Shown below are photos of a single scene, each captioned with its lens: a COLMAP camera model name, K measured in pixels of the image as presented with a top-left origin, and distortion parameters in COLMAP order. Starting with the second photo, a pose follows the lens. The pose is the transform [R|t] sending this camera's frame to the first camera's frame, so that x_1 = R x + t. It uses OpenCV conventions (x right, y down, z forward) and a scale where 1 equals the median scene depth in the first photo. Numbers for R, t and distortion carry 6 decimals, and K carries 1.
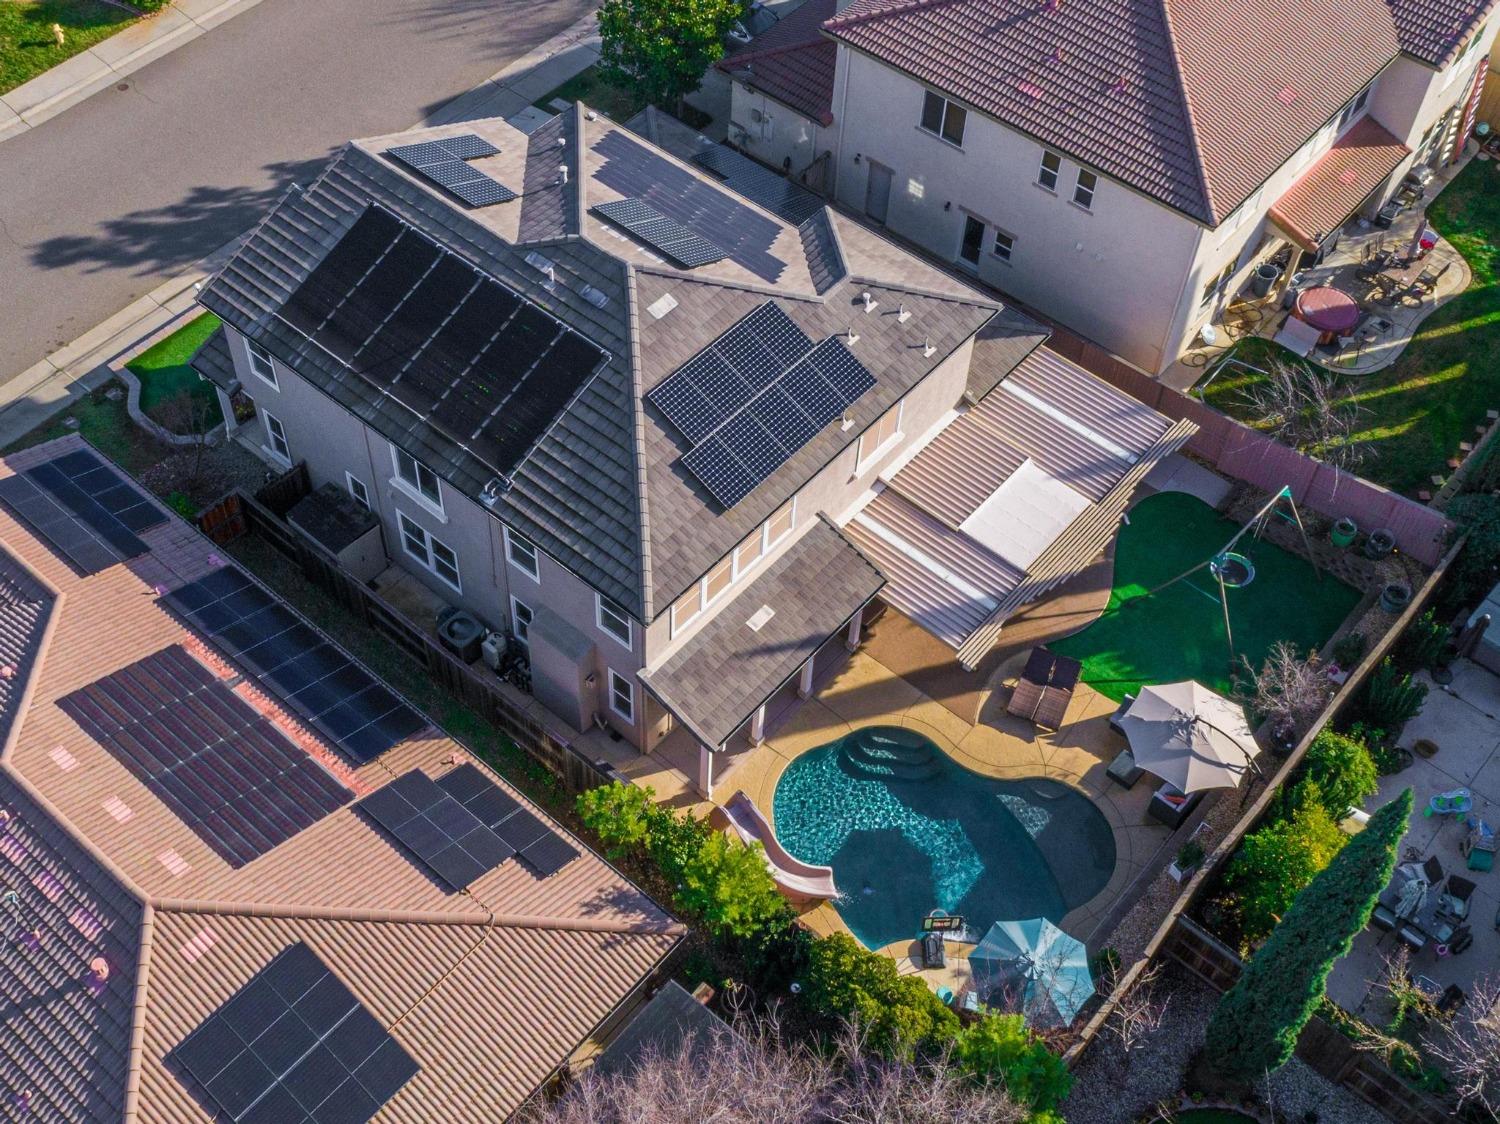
lens RADIAL K [[1770.9, 0, 675.8], [0, 1770.9, 486.1], [0, 0, 1]] dist [0.026687, 0.000000]
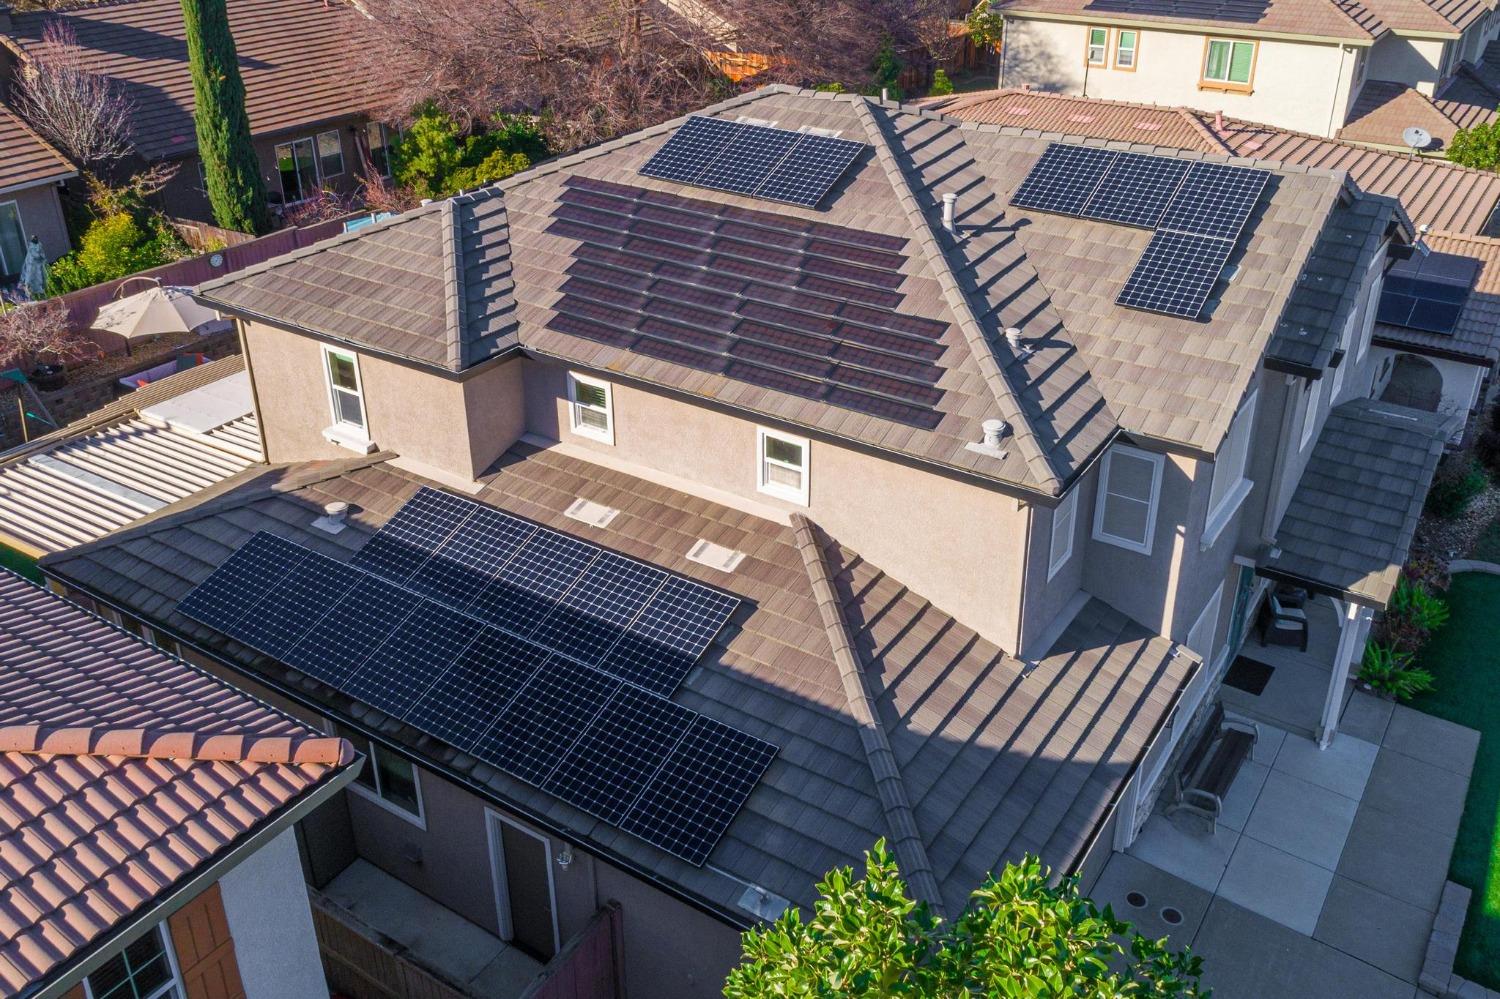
lens RADIAL K [[1308.4, 0, 775.1], [0, 1308.4, 415.0], [0, 0, 1]] dist [0.021442, -0.007876]
pose [[-0.988185, 0.058101, -0.141823, 0.055288], [-0.120765, 0.274583, 0.953950, -0.580065], [0.094367, 0.959806, -0.264323, 1.252275]]
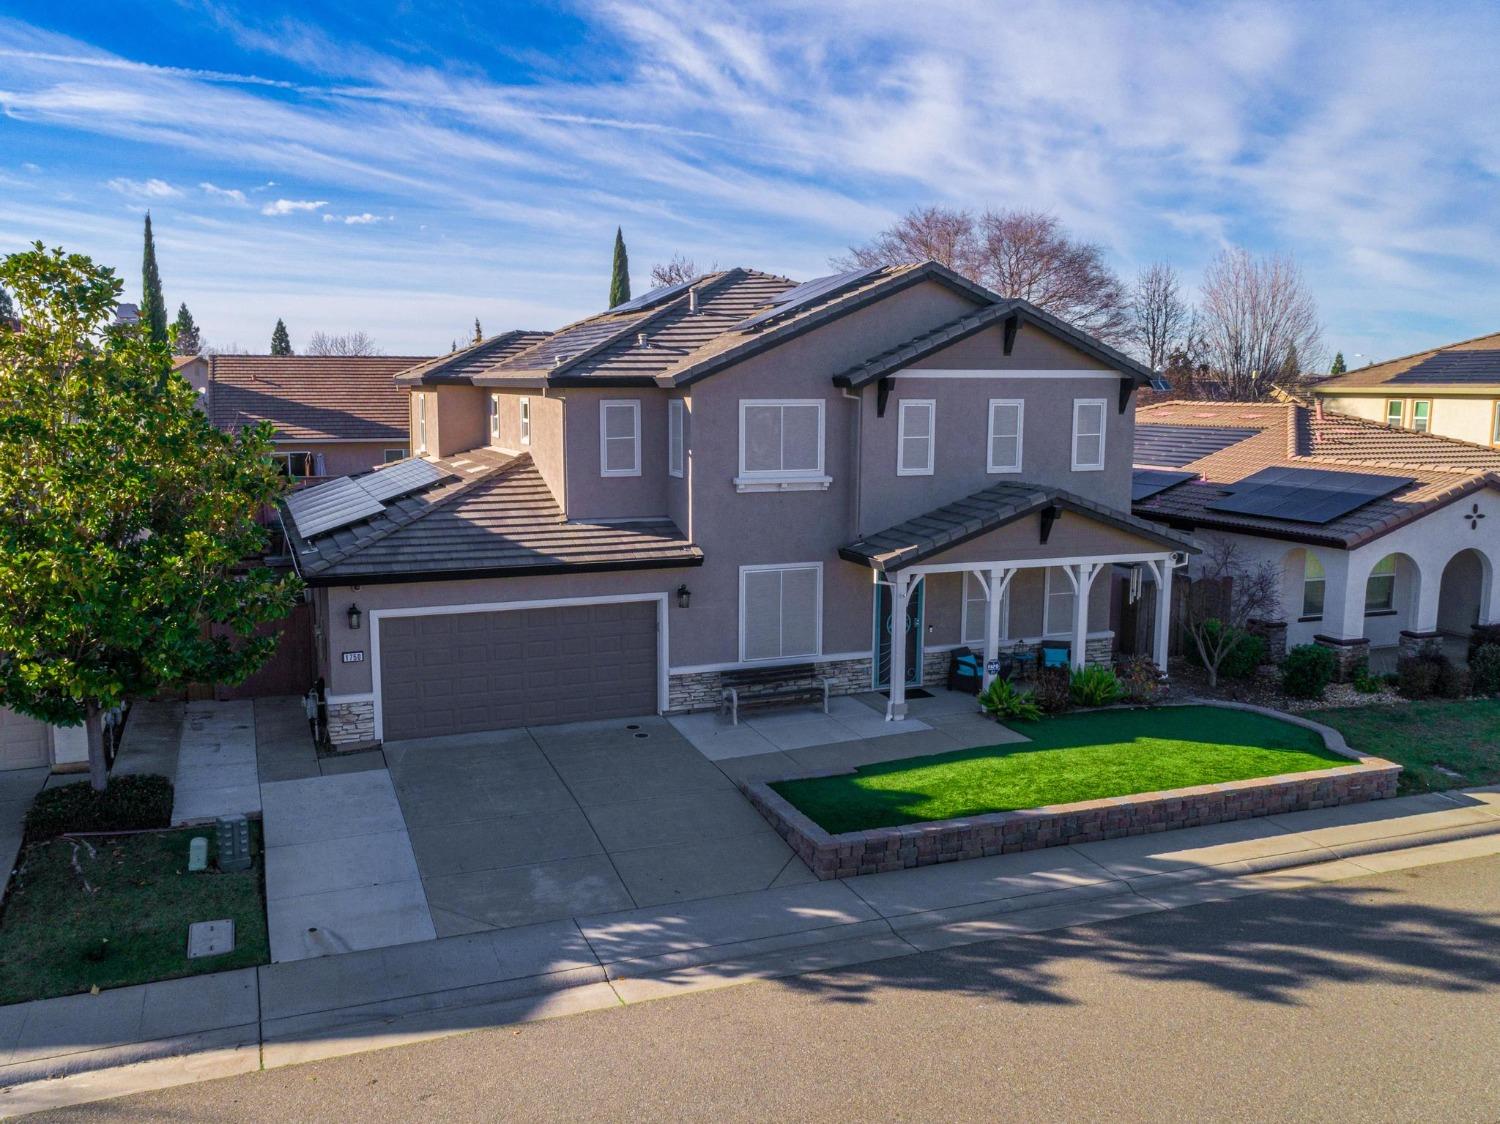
lens RADIAL K [[1294.1, 0, 740.9], [0, 1294.1, 519.3], [0, 0, 1]] dist [-0.001791, 0.046743]
pose [[-0.893610, -0.064108, 0.444242, -0.387665], [0.331444, 0.573157, 0.749424, -0.609317], [-0.302665, 0.816934, -0.490930, 1.484912]]
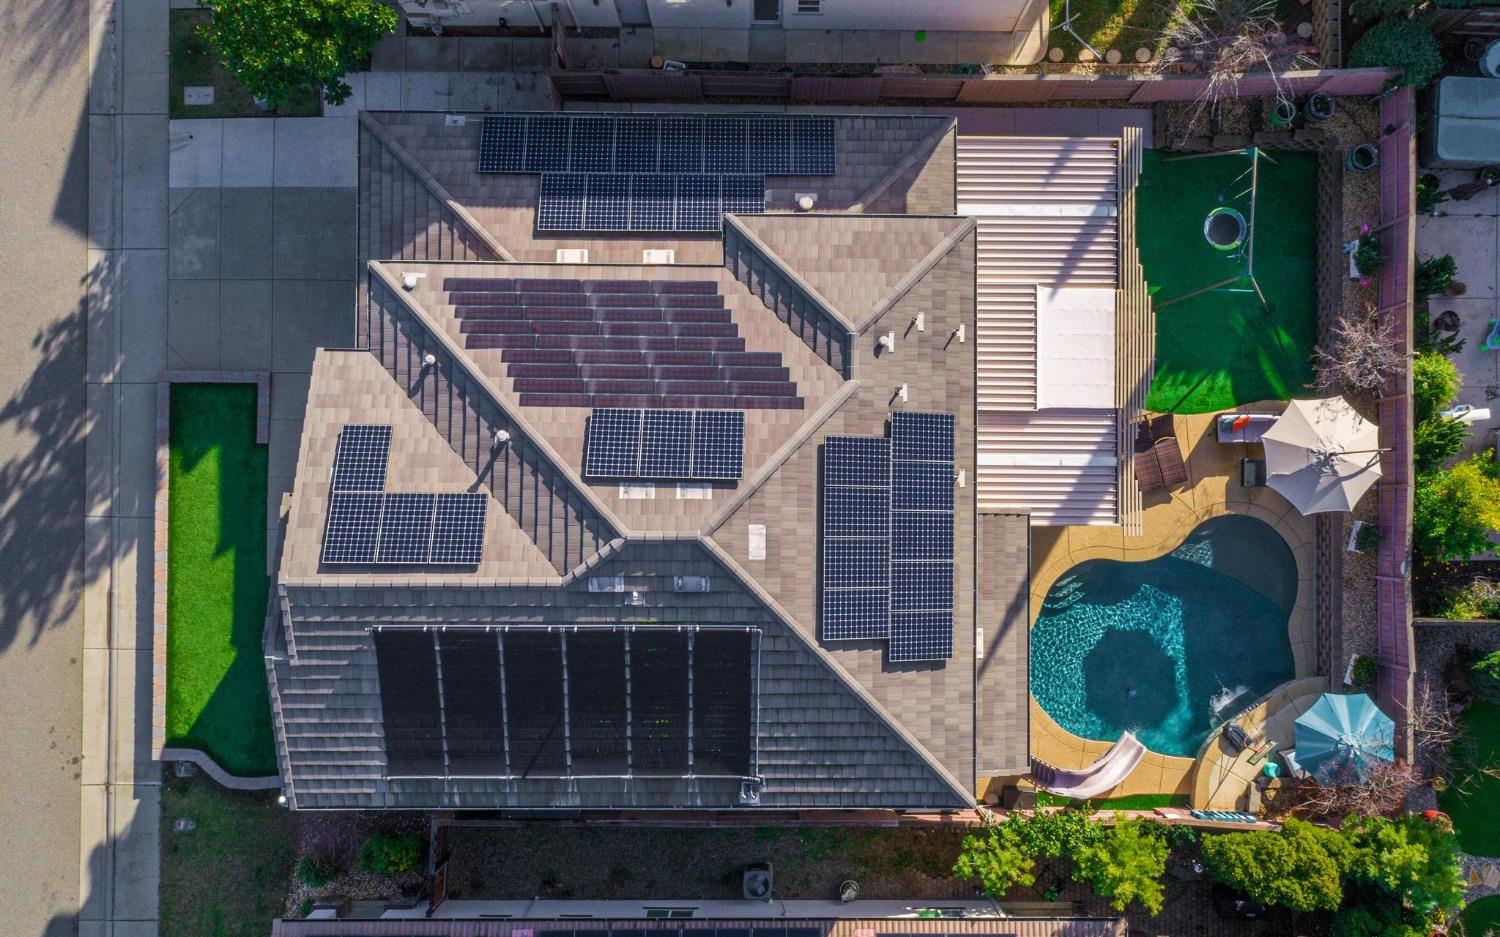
lens RADIAL K [[1330.1, 0, 778.3], [0, 1330.1, 491.1], [0, 0, 1]] dist [0.019847, -0.006941]
pose [[0.750365, -0.660891, 0.013222, 0.008728], [0.496352, 0.576535, 0.649031, -0.541250], [-0.436562, -0.480448, 0.760647, 0.490398]]
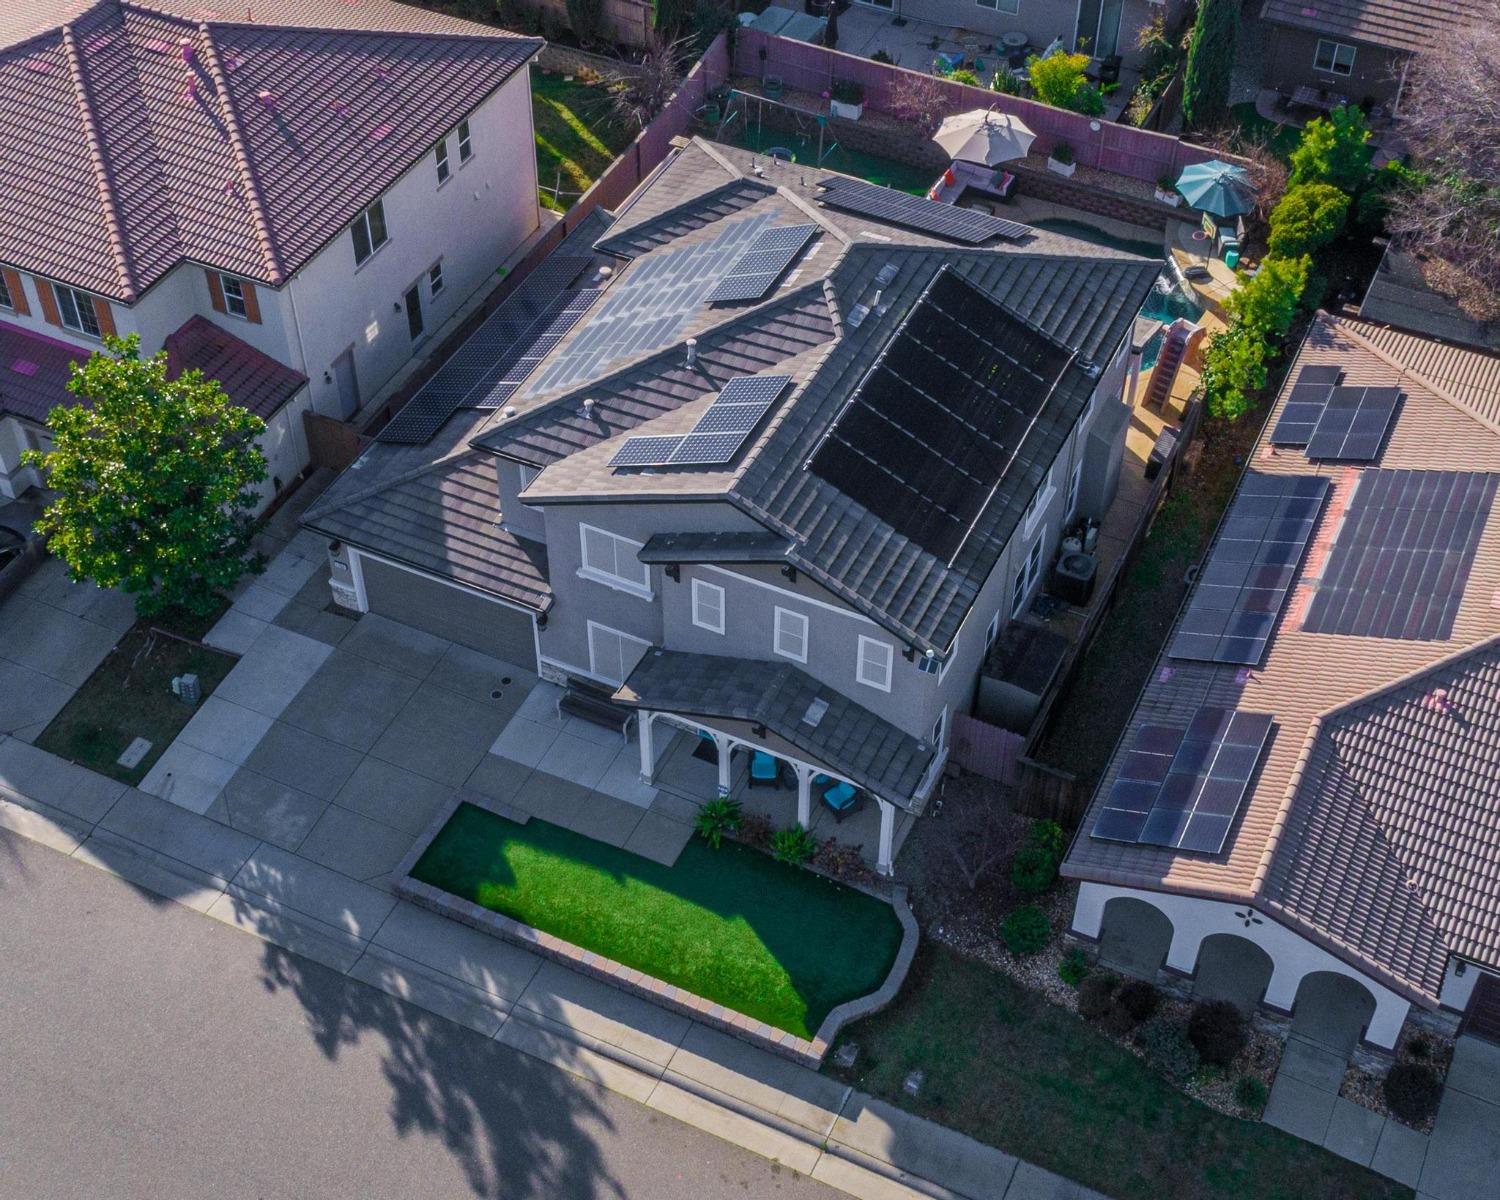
lens RADIAL K [[2080.2, 0, 762.2], [0, 2080.2, 547.4], [0, 0, 1]] dist [0.008687, 0.000000]
pose [[-0.280964, -0.665583, 0.691418, -0.928171], [0.718239, 0.332015, 0.611473, -0.813811], [-0.636547, 0.668405, 0.384763, 0.691351]]
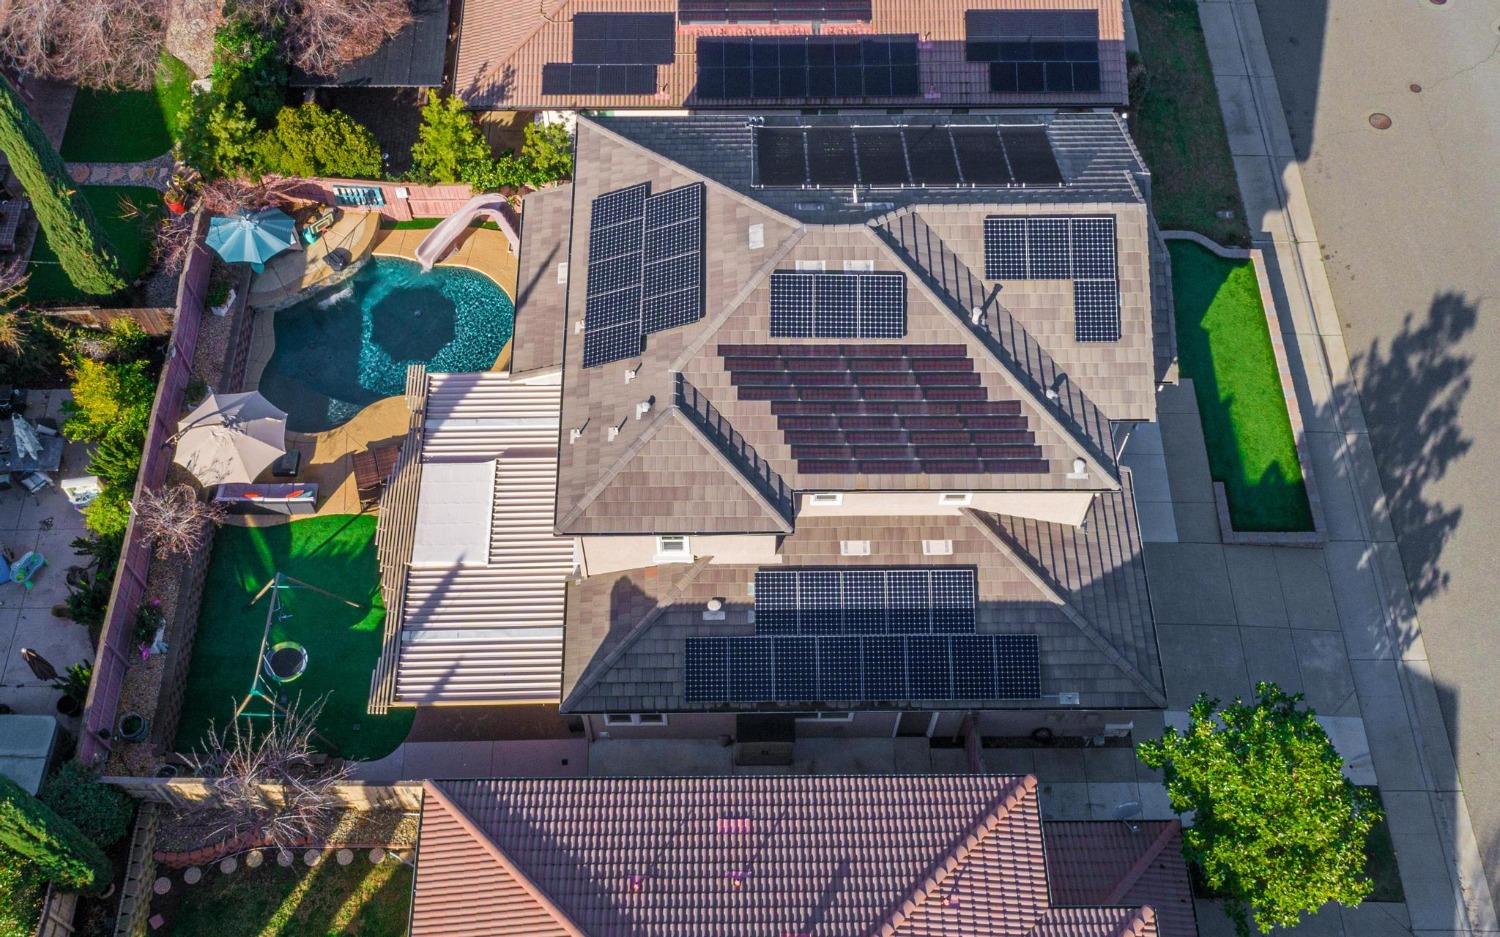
lens RADIAL K [[1547.0, 0, 750.8], [0, 1547.0, 454.3], [0, 0, 1]] dist [0.038970, 0.000000]
pose [[-0.736947, 0.572315, -0.359672, 0.402932], [-0.520734, -0.141421, 0.841924, -0.896846], [0.430981, 0.807747, 0.402244, 0.719871]]
